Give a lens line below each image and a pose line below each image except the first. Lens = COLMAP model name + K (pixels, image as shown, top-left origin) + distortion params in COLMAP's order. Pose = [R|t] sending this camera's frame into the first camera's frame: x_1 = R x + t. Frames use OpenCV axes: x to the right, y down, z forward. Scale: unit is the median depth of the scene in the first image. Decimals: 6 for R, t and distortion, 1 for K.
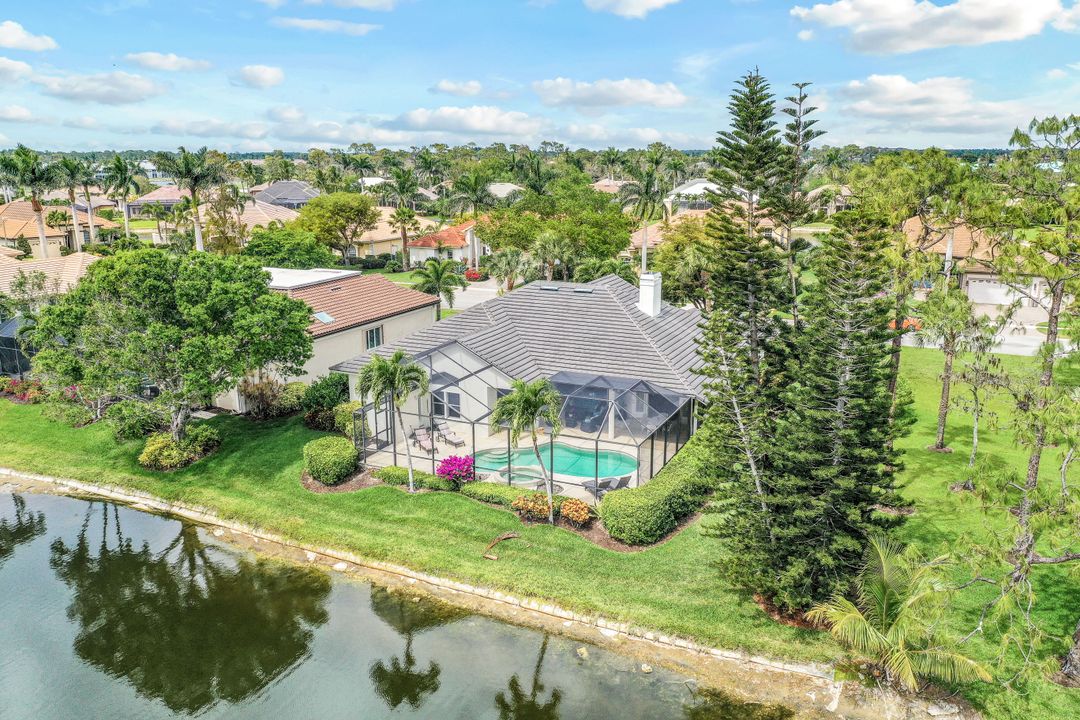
lens RADIAL K [[853.5, 0, 535.4], [0, 853.5, 363.4], [0, 0, 1]] dist [-0.004163, 0.001519]
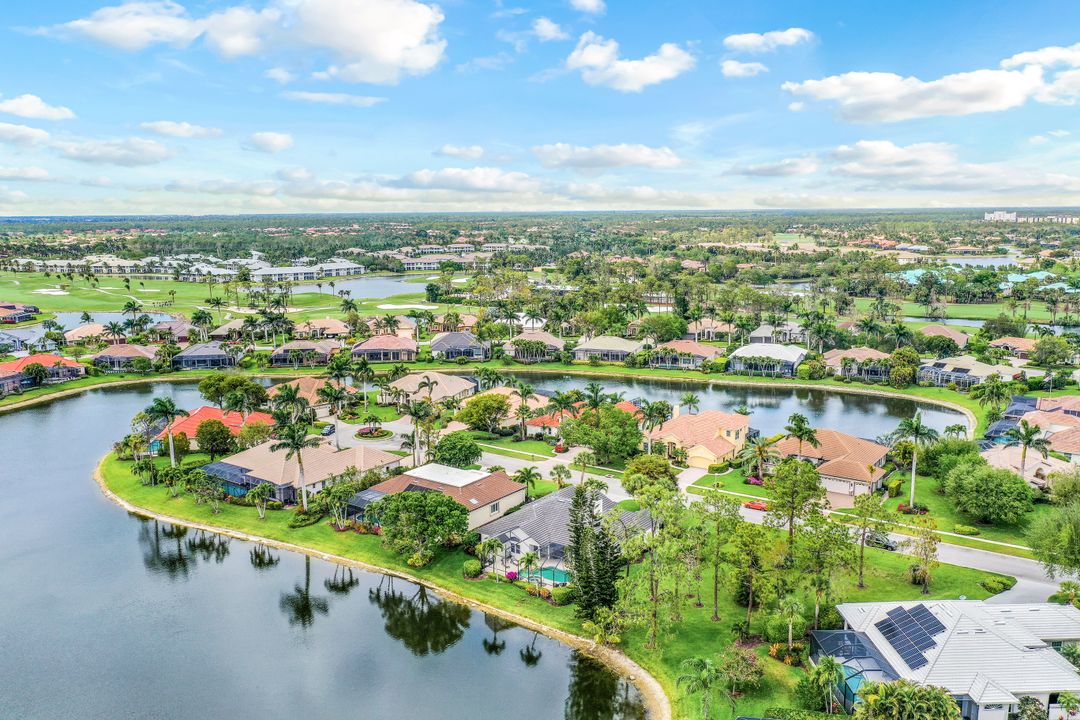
lens RADIAL K [[853.5, 0, 535.4], [0, 853.5, 363.4], [0, 0, 1]] dist [-0.004163, 0.001519]
pose [[0.983171, 0.027008, -0.180681, 0.489655], [-0.039417, 0.997077, -0.065448, -0.412625], [0.178385, 0.071468, 0.981362, -1.916950]]
